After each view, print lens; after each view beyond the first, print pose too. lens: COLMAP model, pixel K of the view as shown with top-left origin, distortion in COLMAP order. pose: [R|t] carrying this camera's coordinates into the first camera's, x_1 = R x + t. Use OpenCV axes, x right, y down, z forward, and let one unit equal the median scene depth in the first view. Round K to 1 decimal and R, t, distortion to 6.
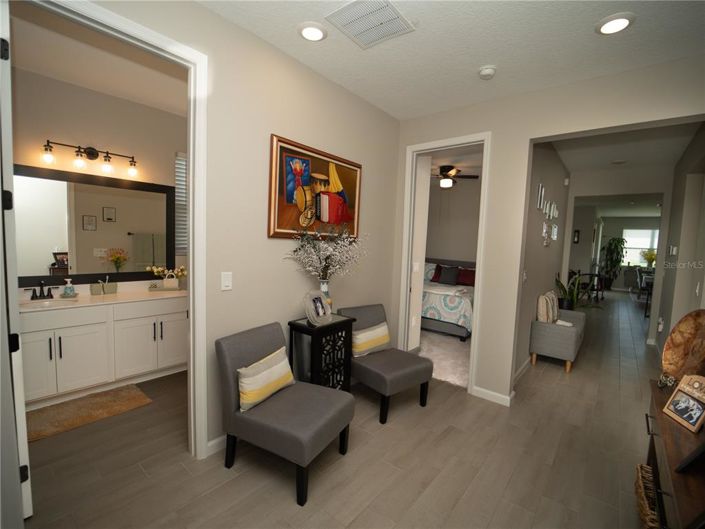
lens RADIAL K [[324.5, 0, 351.6], [0, 324.5, 266.9], [0, 0, 1]] dist [-0.020909, -0.000183]
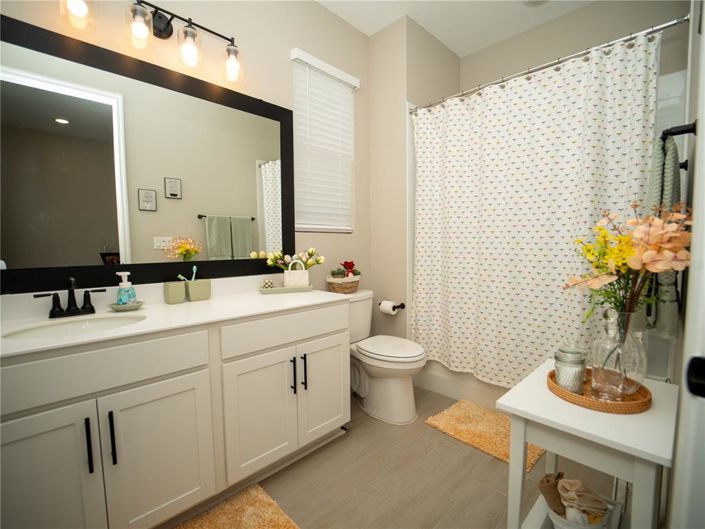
lens RADIAL K [[324.5, 0, 351.6], [0, 324.5, 266.9], [0, 0, 1]] dist [-0.020909, -0.000183]
pose [[0.994513, -0.041940, -0.095838, -0.466495], [0.040816, 0.999073, -0.013664, 0.047368], [0.096322, 0.009677, 0.995303, 0.514970]]
